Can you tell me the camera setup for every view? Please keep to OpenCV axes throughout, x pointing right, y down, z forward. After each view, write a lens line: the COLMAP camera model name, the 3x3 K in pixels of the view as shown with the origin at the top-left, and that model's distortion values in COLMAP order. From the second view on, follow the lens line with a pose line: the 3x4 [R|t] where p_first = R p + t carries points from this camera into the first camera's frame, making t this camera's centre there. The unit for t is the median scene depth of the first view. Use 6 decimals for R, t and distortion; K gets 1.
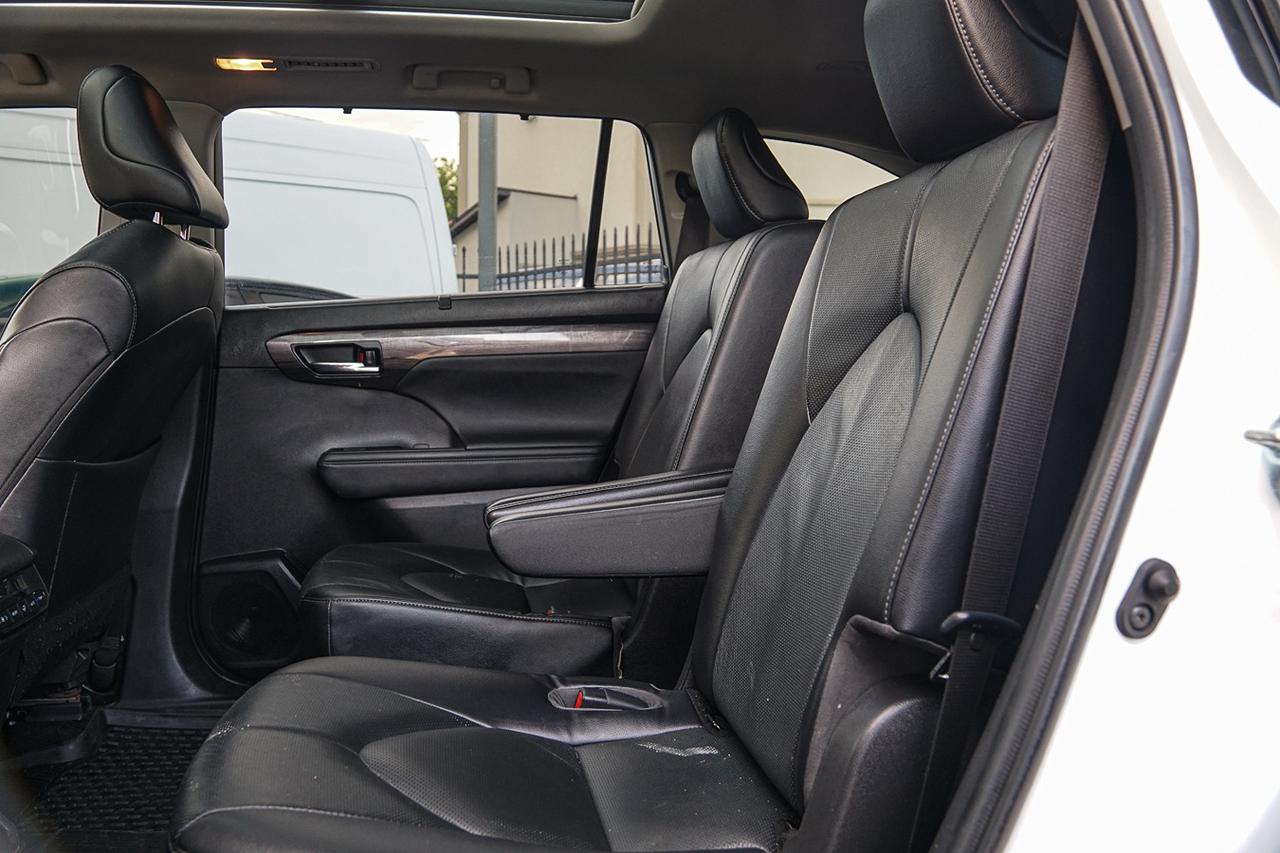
lens RADIAL K [[1109.6, 0, 650.1], [0, 1109.6, 421.4], [0, 0, 1]] dist [-0.067152, 0.072157]
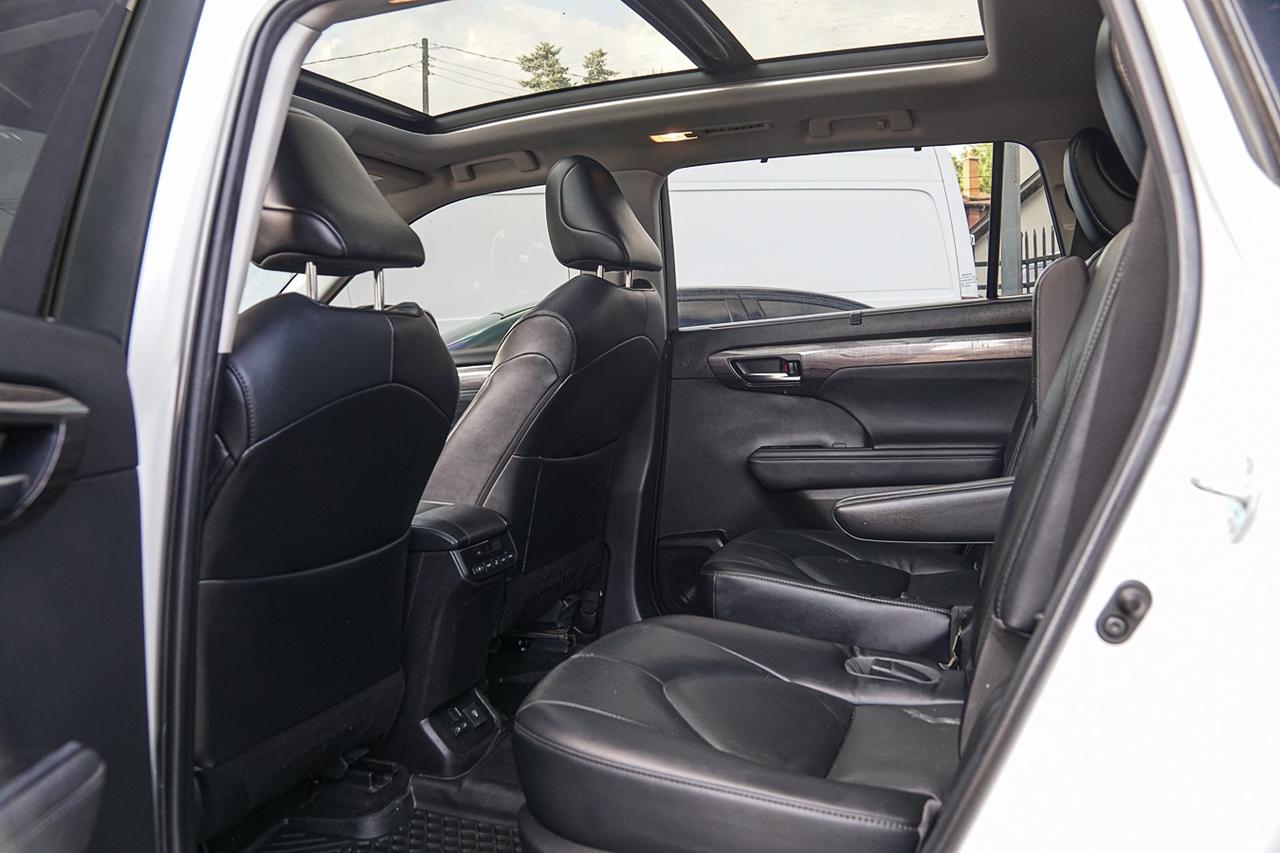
lens RADIAL K [[1109.6, 0, 632.8], [0, 1109.6, 427.4], [0, 0, 1]] dist [-0.067152, 0.072157]
pose [[0.871525, 0.009272, -0.490263, 0.192346], [0.000862, 0.999791, 0.020441, -0.022414], [0.490350, -0.018237, 0.871335, -0.106841]]
